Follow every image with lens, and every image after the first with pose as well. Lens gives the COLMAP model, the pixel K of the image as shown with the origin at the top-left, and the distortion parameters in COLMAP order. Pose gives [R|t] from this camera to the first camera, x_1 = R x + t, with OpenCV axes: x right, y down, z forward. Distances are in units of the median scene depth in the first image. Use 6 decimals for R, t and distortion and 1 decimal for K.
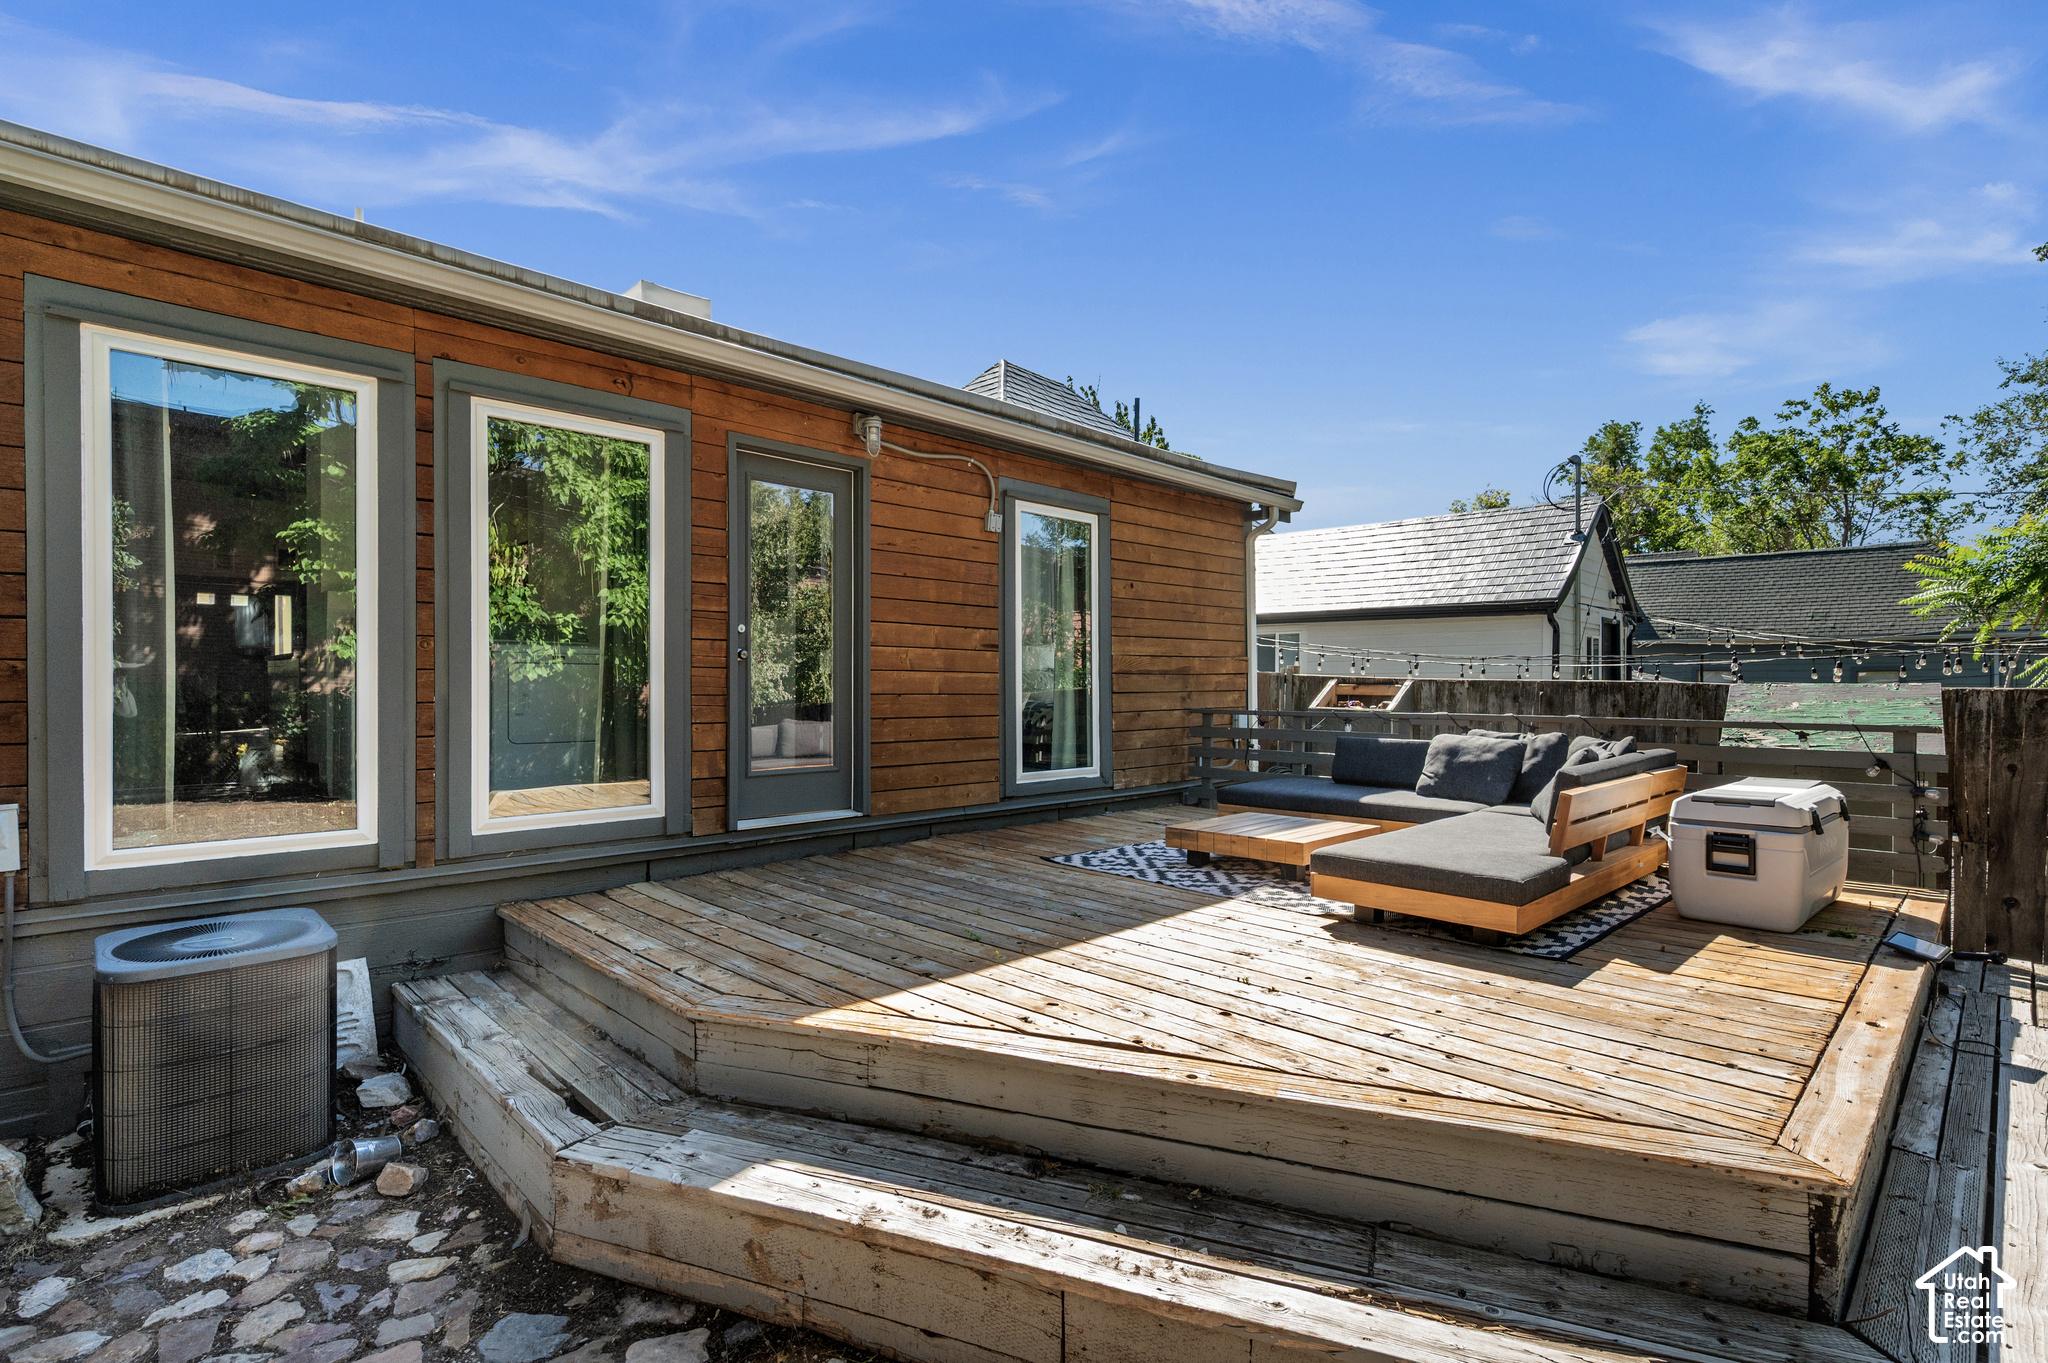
lens RADIAL K [[939.9, 0, 975.4], [0, 939.9, 689.4], [0, 0, 1]] dist [0.000626, 0.000078]
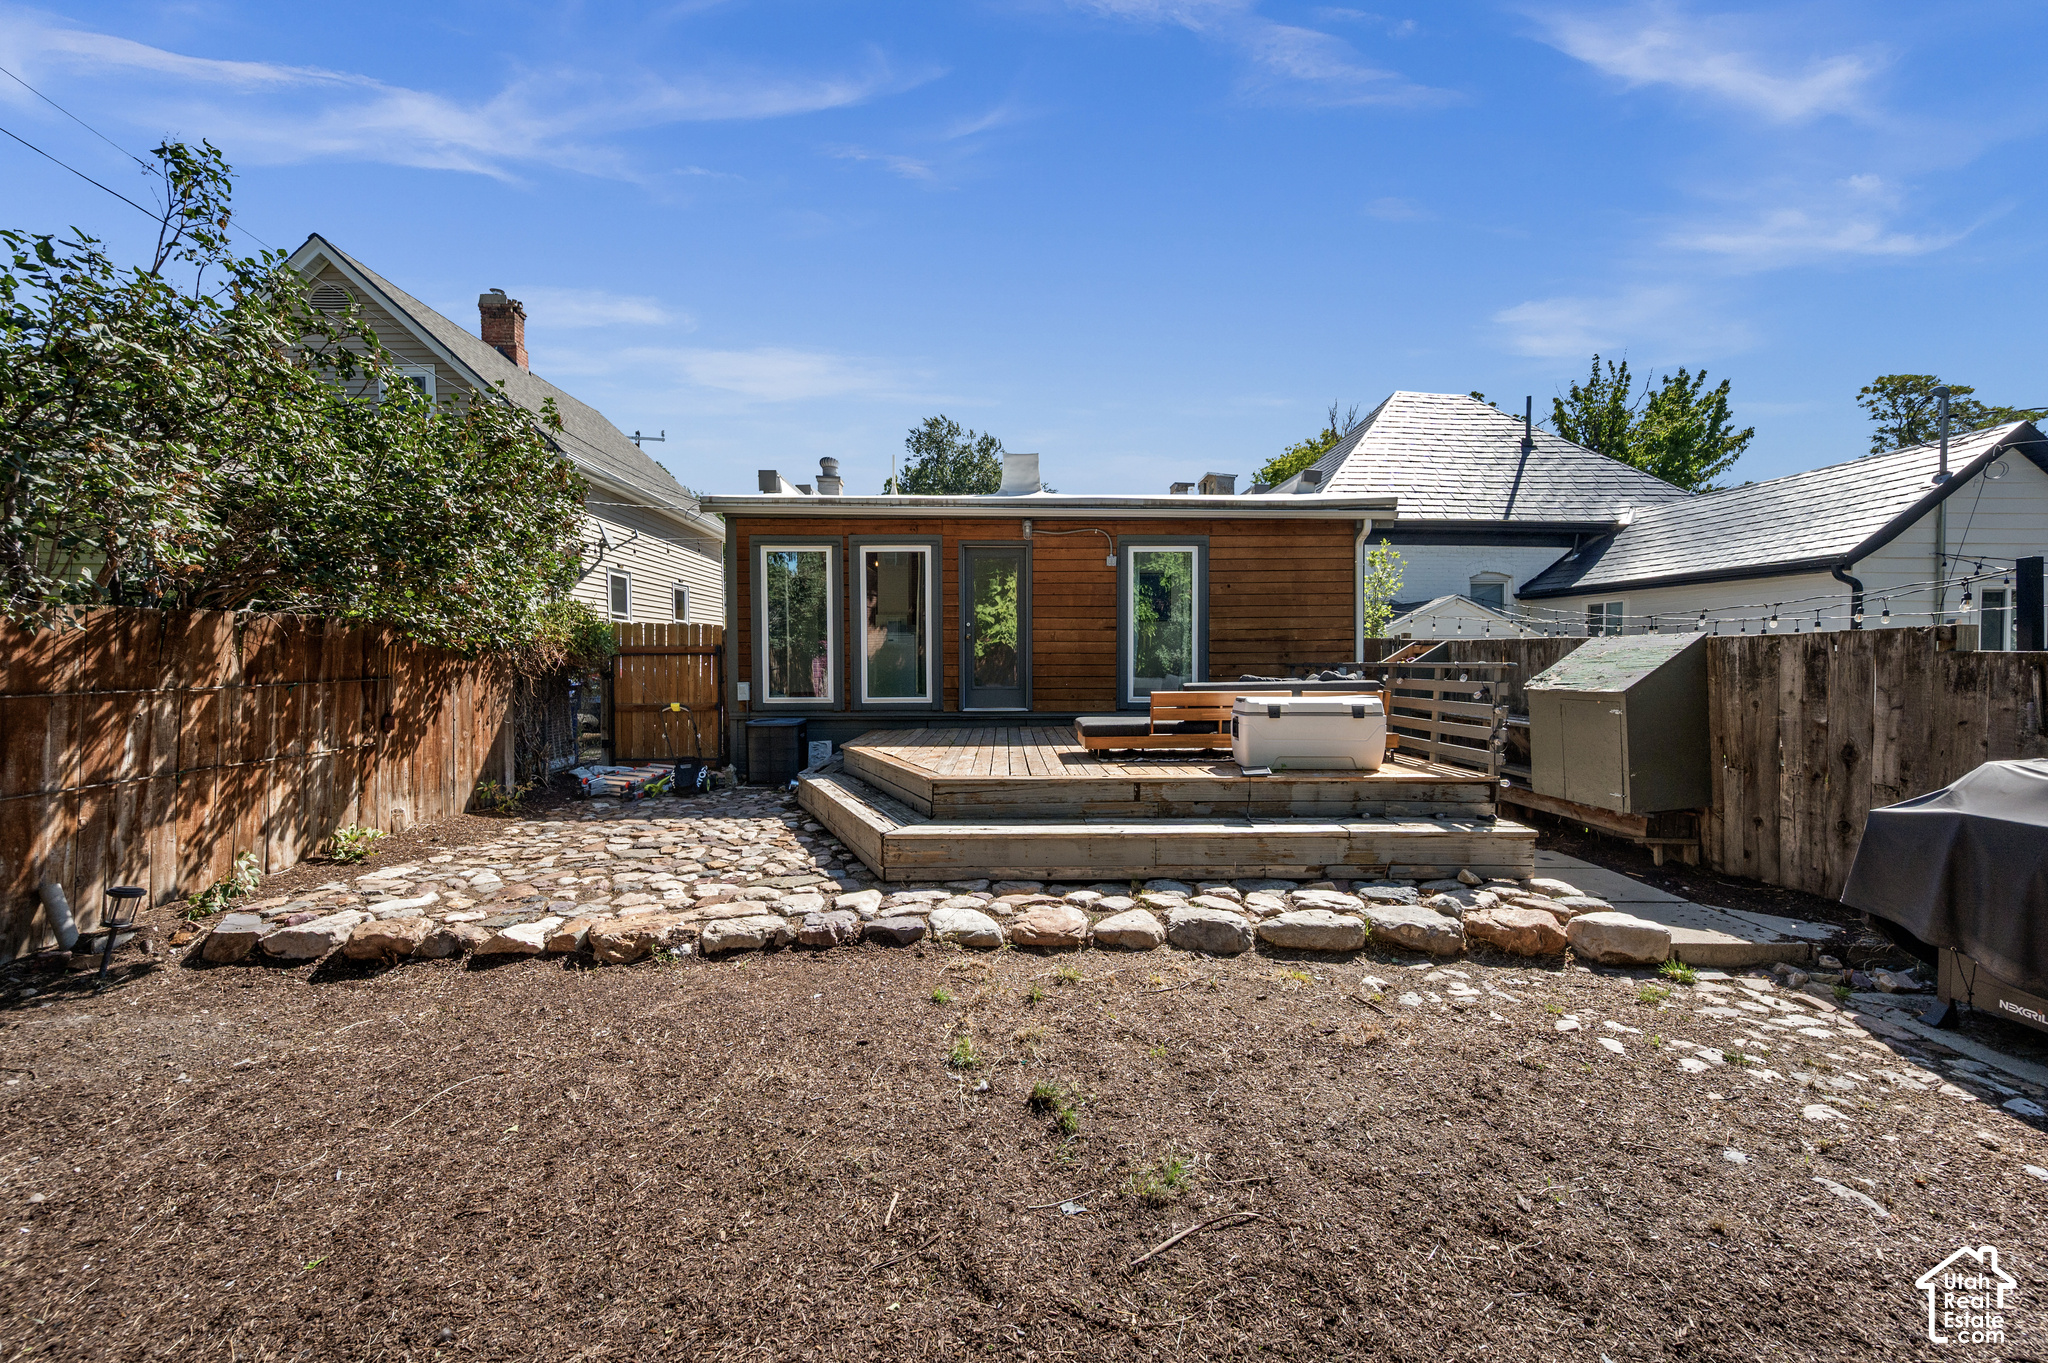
lens RADIAL K [[822.0, 0, 1027.4], [0, 822.0, 668.0], [0, 0, 1]] dist [-0.000676, -0.000379]
pose [[0.729763, -0.000211, -0.683700, 1.394233], [-0.000862, 0.999999, -0.001228, 0.050384], [0.683700, 0.001486, 0.729762, -0.414909]]
